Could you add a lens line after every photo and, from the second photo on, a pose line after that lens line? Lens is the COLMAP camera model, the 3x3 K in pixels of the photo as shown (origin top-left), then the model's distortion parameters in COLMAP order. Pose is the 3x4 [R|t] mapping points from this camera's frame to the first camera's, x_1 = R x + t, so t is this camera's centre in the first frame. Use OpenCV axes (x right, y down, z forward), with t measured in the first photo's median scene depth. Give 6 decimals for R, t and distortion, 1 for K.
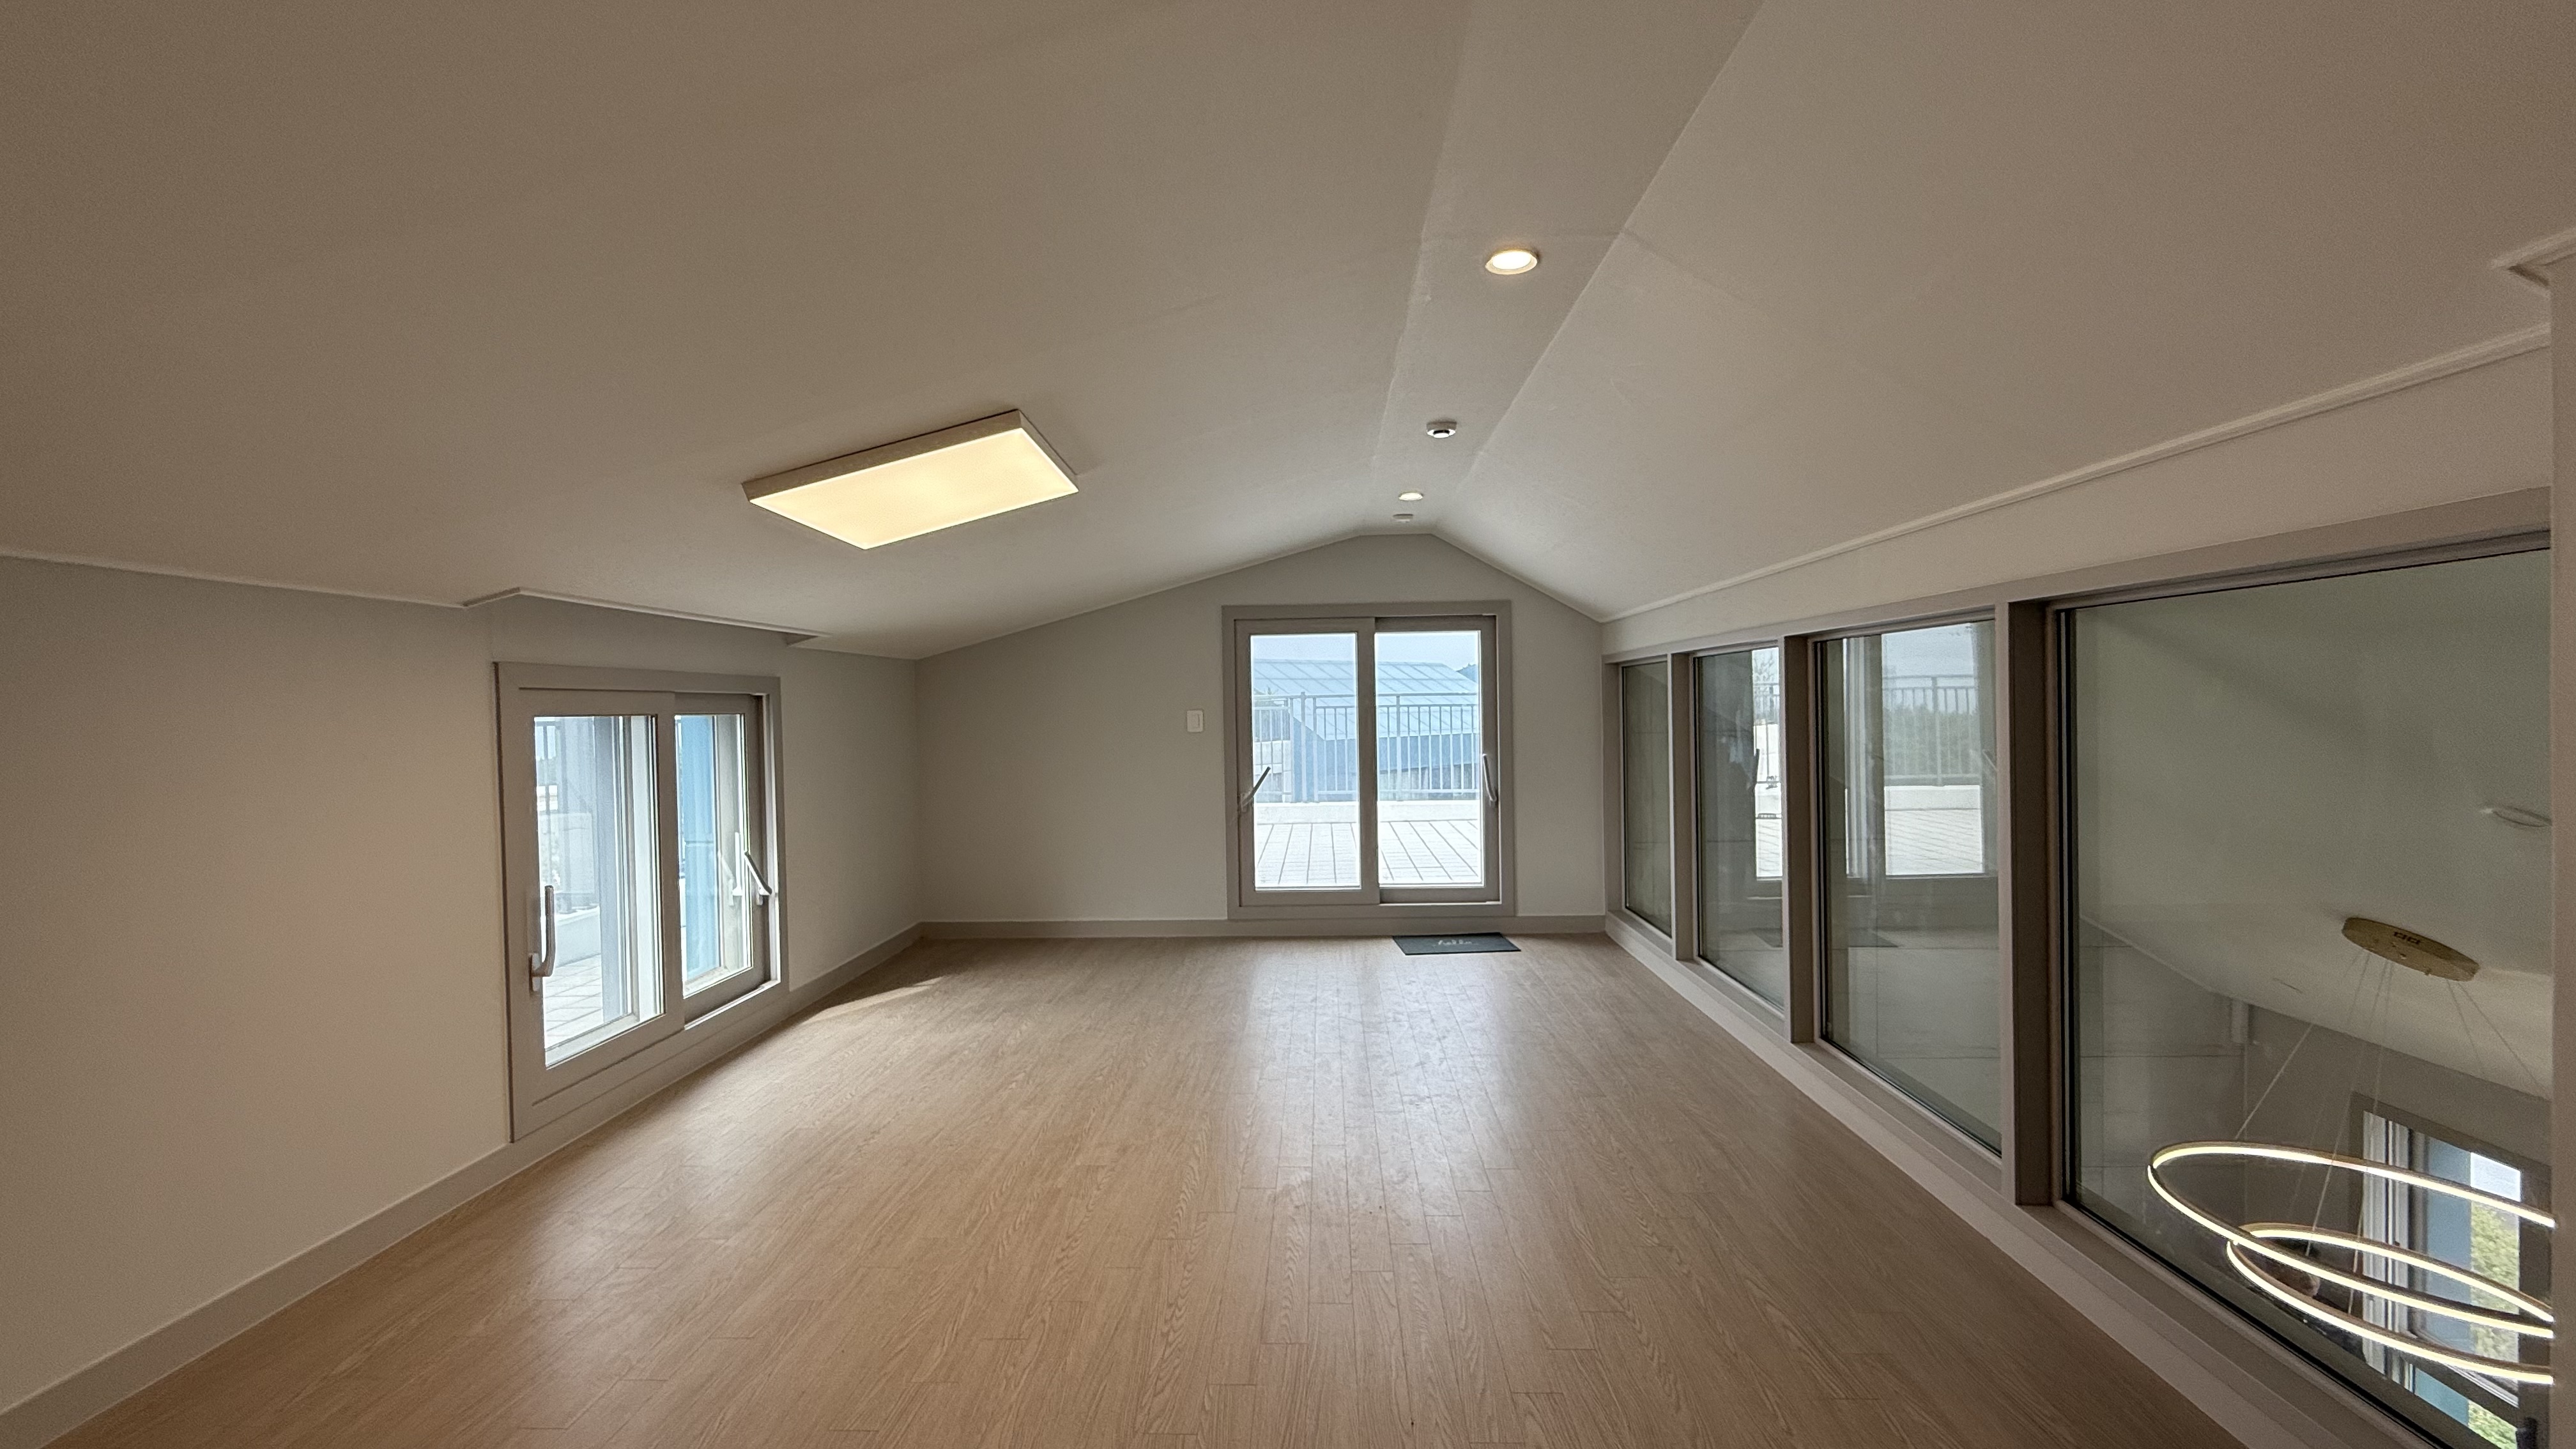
lens RADIAL K [[1041.2, 0, 1296.8], [0, 1041.2, 723.7], [0, 0, 1]] dist [0.000032, 0.000035]
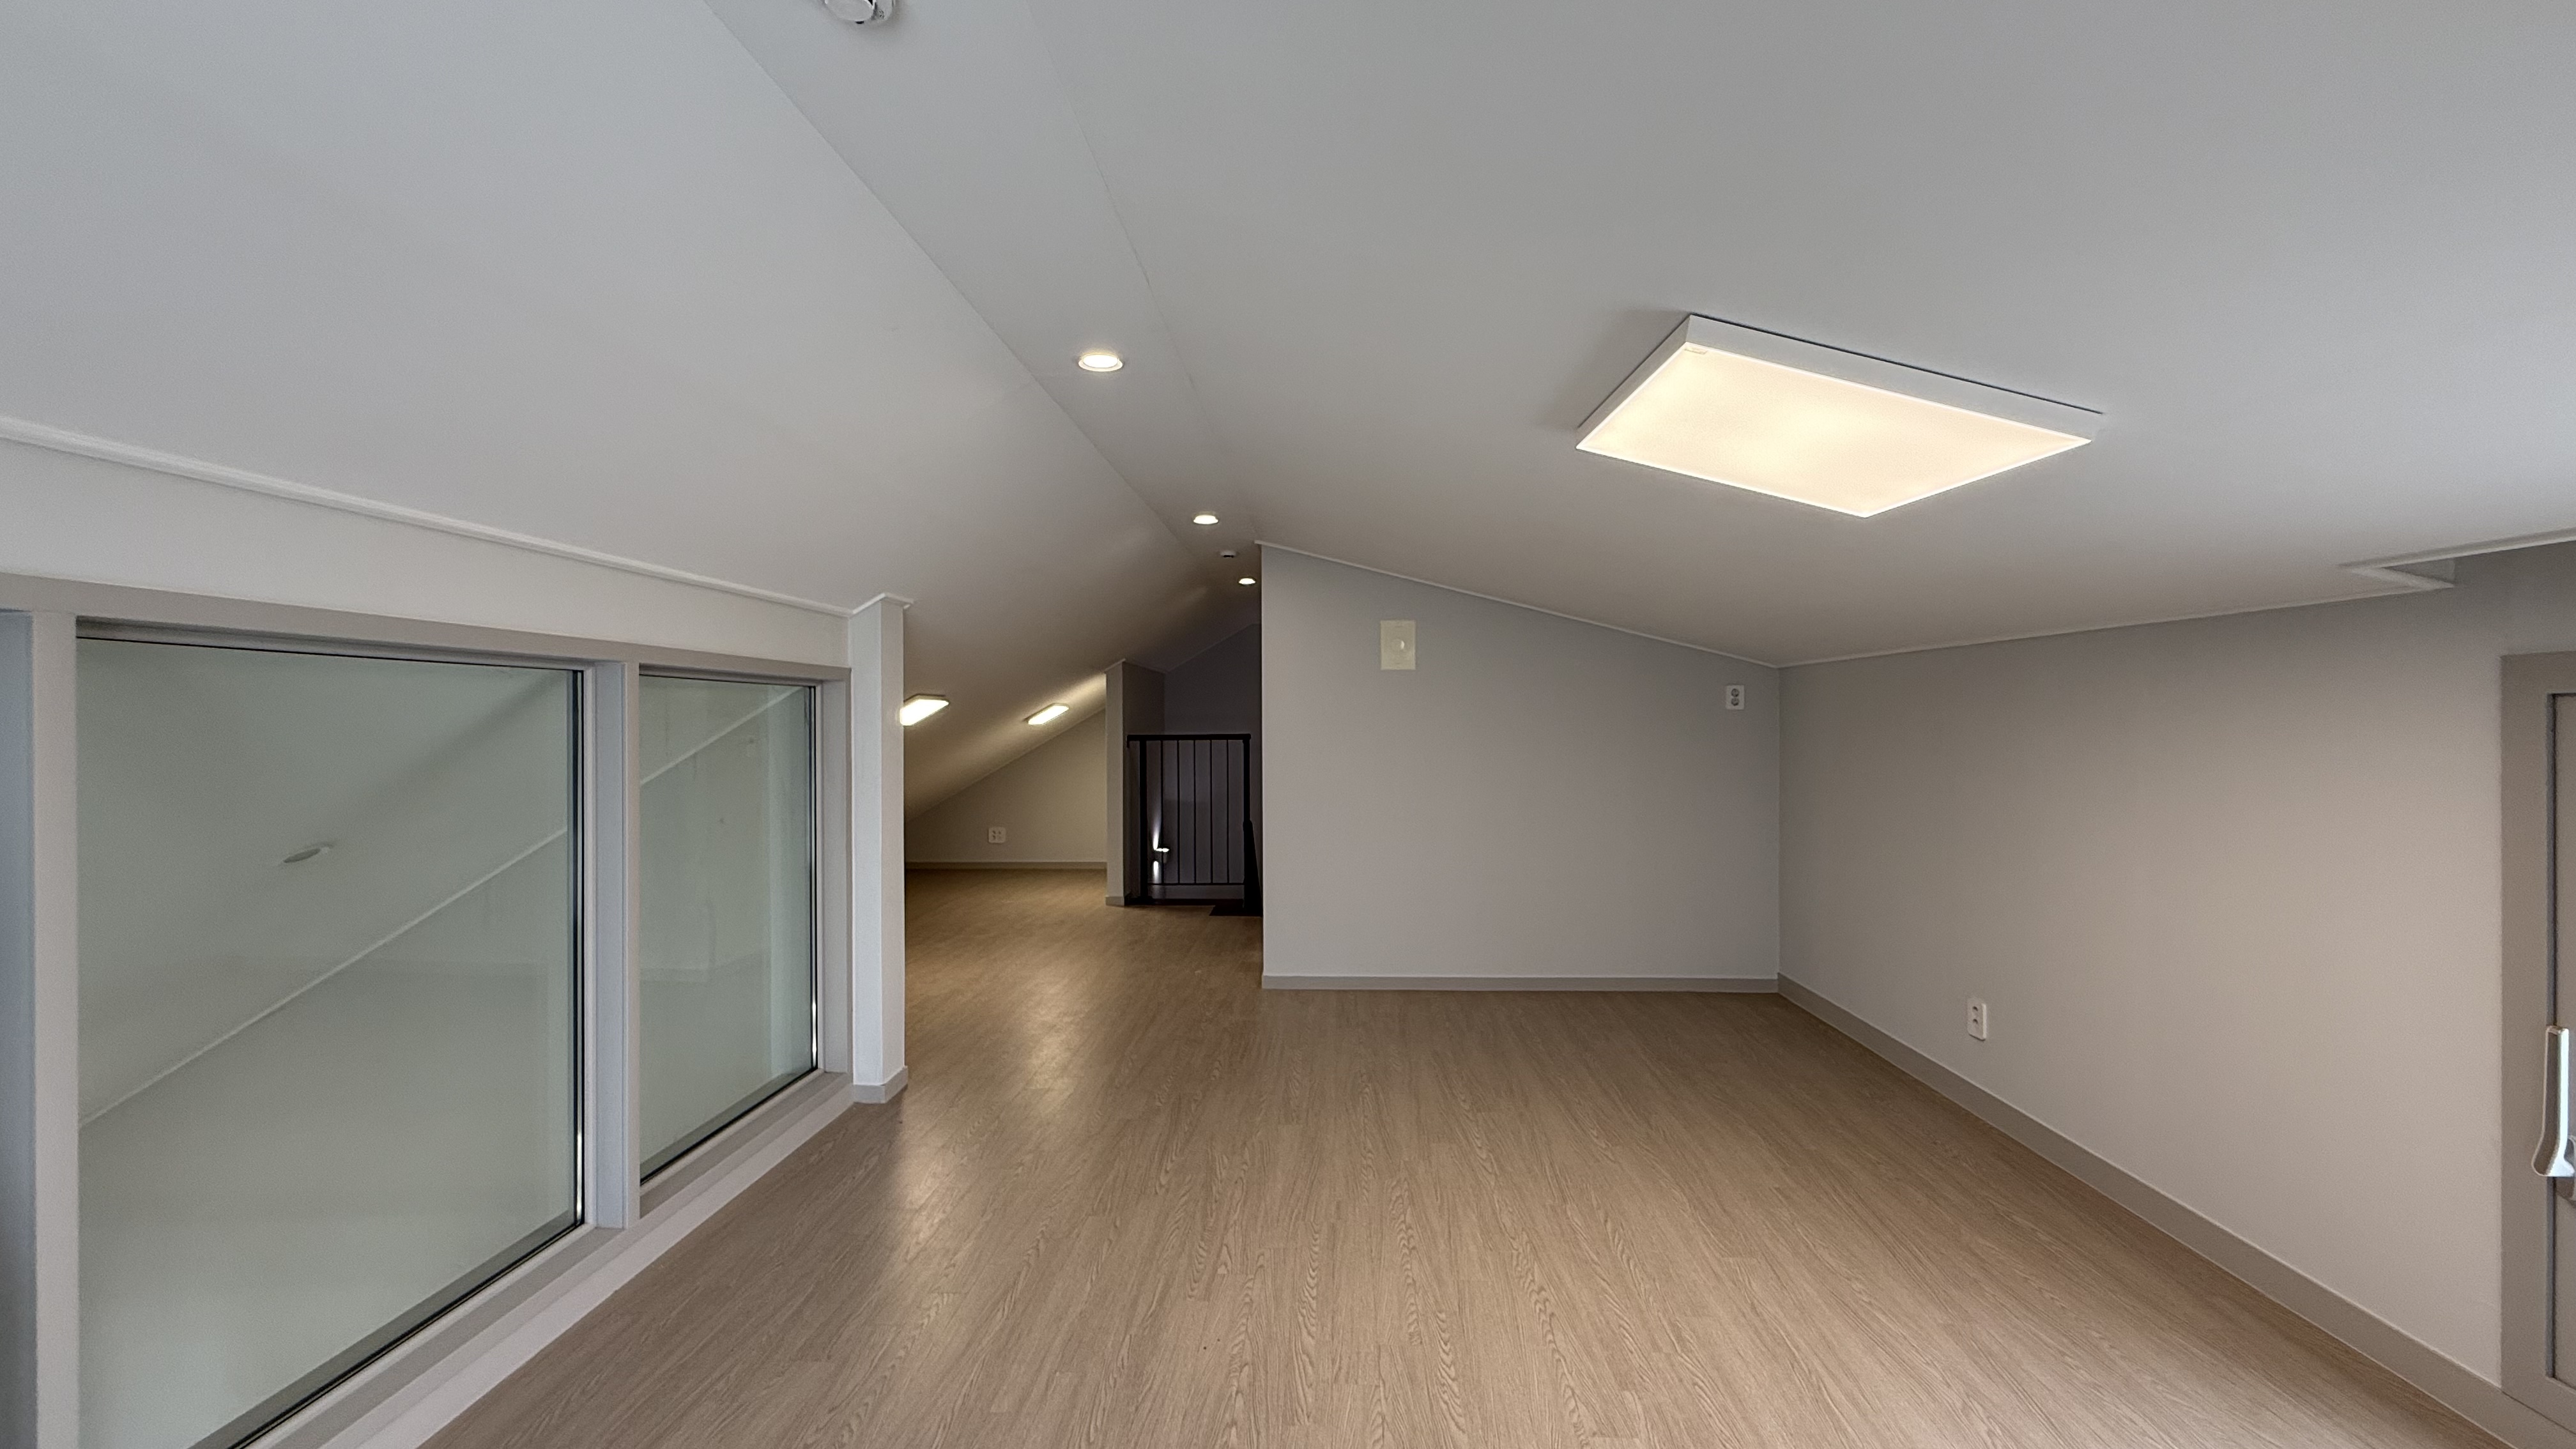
lens RADIAL K [[1041.2, 0, 1296.8], [0, 1041.2, 723.7], [0, 0, 1]] dist [0.000032, 0.000035]
pose [[-0.999634, 0.021540, 0.016345, -0.019356], [0.021786, 0.999649, 0.015074, -0.051866], [-0.016015, 0.015424, -0.999753, 2.006155]]
